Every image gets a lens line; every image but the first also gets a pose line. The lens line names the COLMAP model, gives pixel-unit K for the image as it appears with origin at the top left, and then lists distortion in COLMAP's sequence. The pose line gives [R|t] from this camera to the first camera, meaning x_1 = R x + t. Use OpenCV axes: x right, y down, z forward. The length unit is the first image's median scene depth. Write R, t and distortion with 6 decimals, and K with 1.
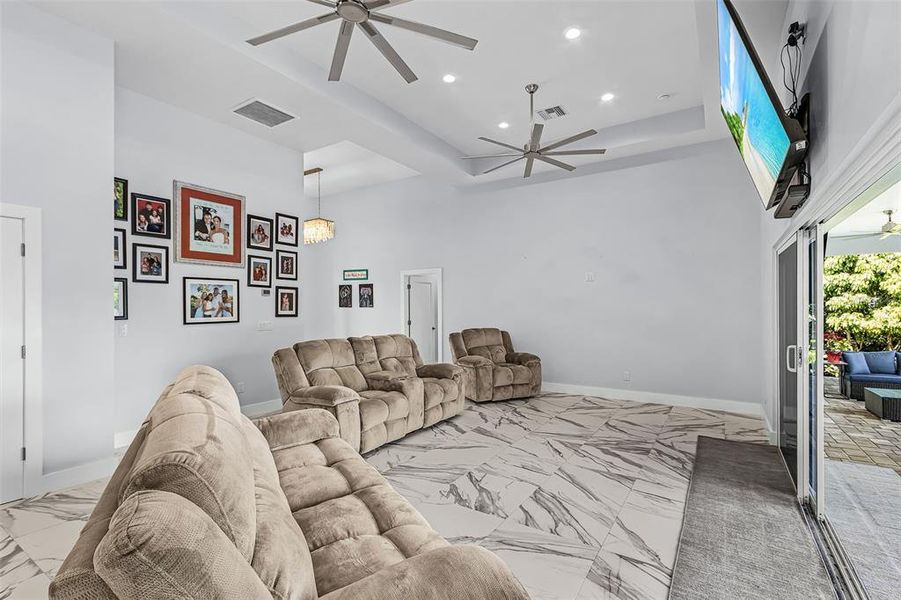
lens RADIAL K [[422.4, 0, 444.9], [0, 422.4, 306.1], [0, 0, 1]] dist [0.003814, 0.001029]
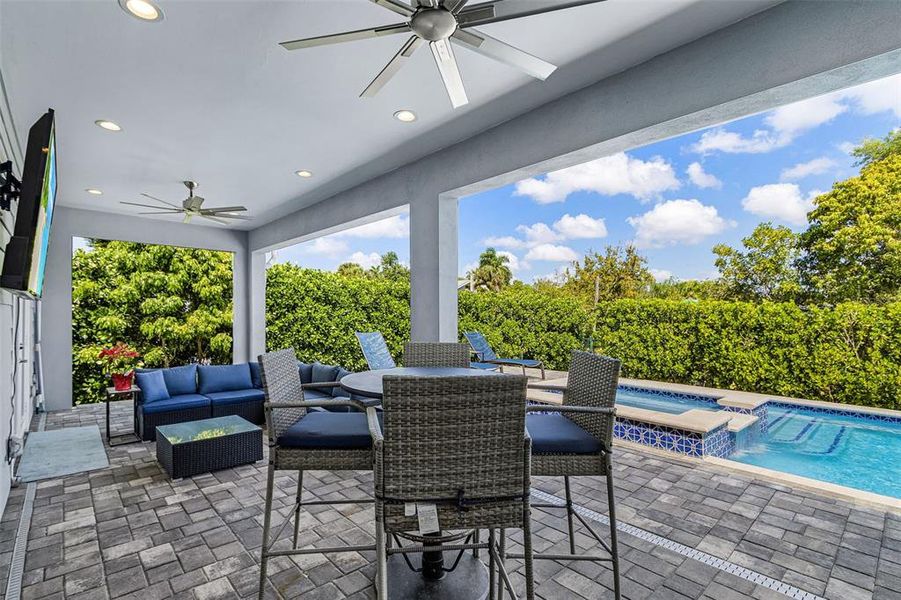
lens RADIAL K [[422.4, 0, 445.0], [0, 422.4, 302.7], [0, 0, 1]] dist [0.003814, 0.001029]
pose [[0.257030, 0.025147, 0.966076, 0.260998], [-0.007737, 0.999683, -0.023964, 0.002578], [-0.966372, -0.001315, 0.257143, 0.217891]]
